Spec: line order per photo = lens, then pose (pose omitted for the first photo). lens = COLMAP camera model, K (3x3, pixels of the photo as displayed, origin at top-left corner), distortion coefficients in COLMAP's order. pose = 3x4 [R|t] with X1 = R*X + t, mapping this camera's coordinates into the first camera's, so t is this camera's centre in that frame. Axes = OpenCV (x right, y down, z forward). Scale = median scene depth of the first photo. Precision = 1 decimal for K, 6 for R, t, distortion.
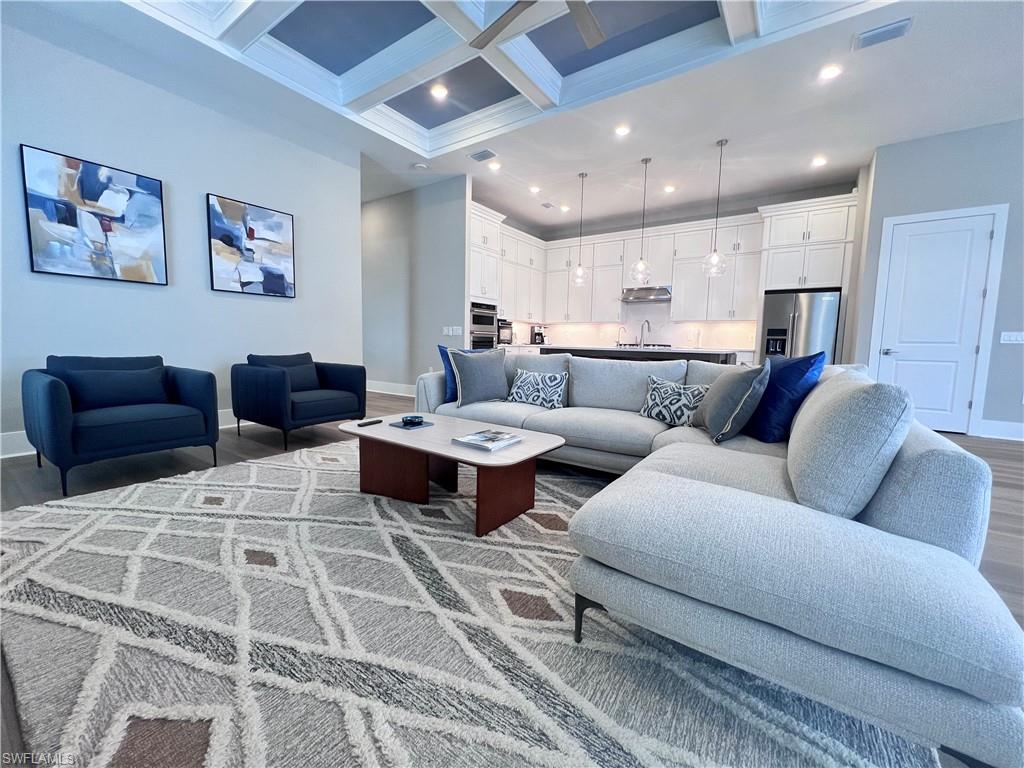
lens RADIAL K [[412.1, 0, 512.0], [0, 412.1, 384.0], [0, 0, 1]] dist [-0.000816, -0.000167]
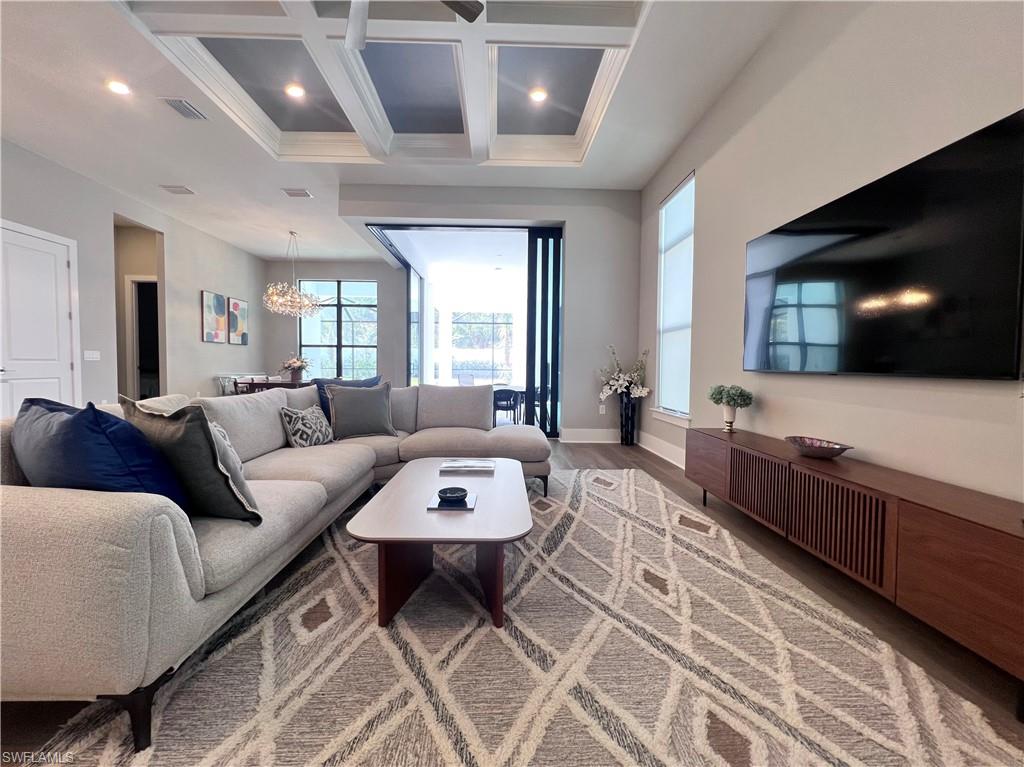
lens RADIAL K [[412.1, 0, 512.0], [0, 412.1, 383.5], [0, 0, 1]] dist [-0.000816, -0.000167]
pose [[-0.596354, -0.056901, 0.800702, -0.349004], [0.057864, 0.991842, 0.113581, -0.071546], [-0.800633, 0.114067, -0.588197, 0.535600]]
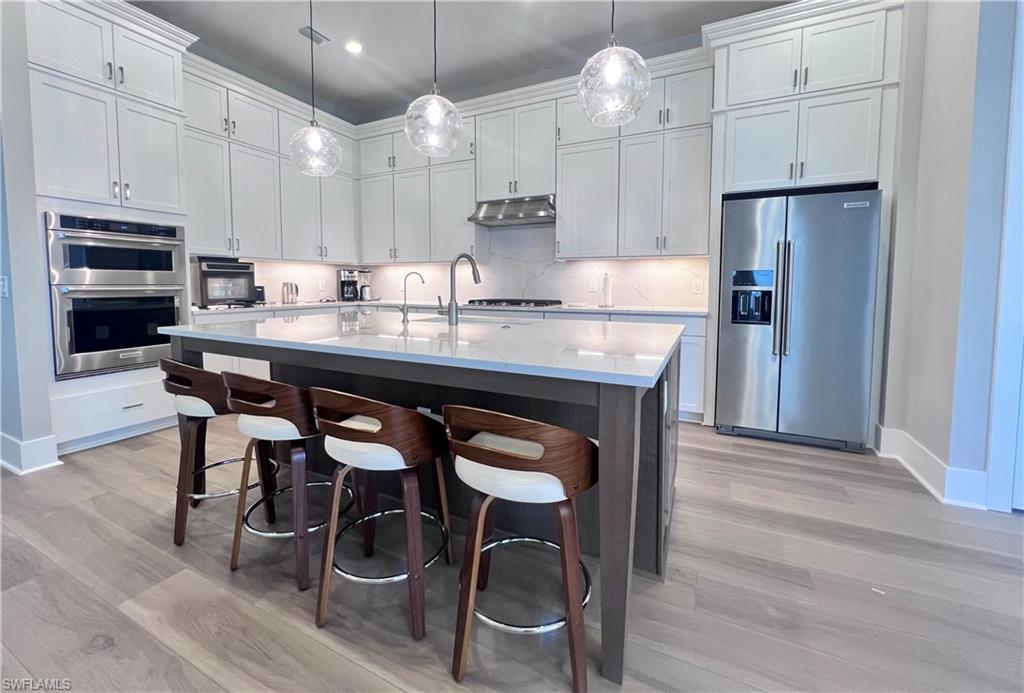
lens RADIAL K [[413.8, 0, 511.0], [0, 413.8, 306.8], [0, 0, 1]] dist [0.011716, 0.000086]
pose [[0.990280, -0.026303, 0.136576, 0.301784], [0.032375, 0.998575, -0.042431, -0.080851], [-0.135266, 0.046441, 0.989720, 0.568573]]
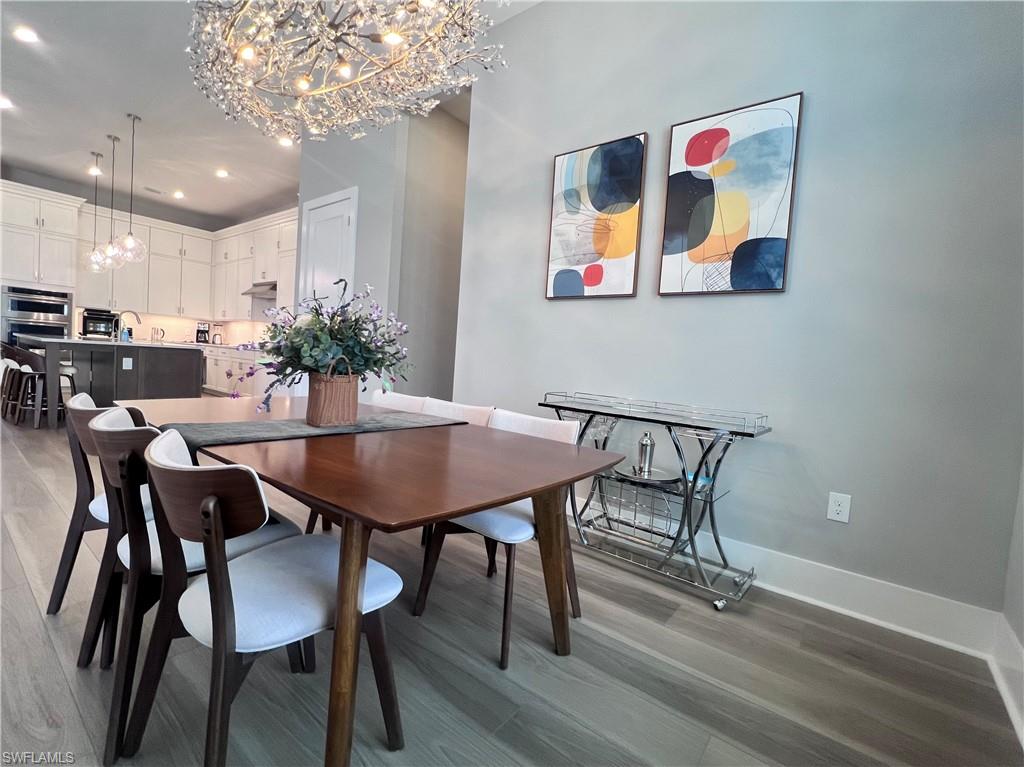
lens RADIAL K [[458.3, 0, 512.0], [0, 458.3, 383.5], [0, 0, 1]] dist [0.000767, 0.000107]
pose [[0.996799, 0.053155, -0.059723, 1.175496], [-0.056127, 0.997208, -0.049250, 0.007091], [0.056938, 0.052444, 0.996999, 0.048919]]
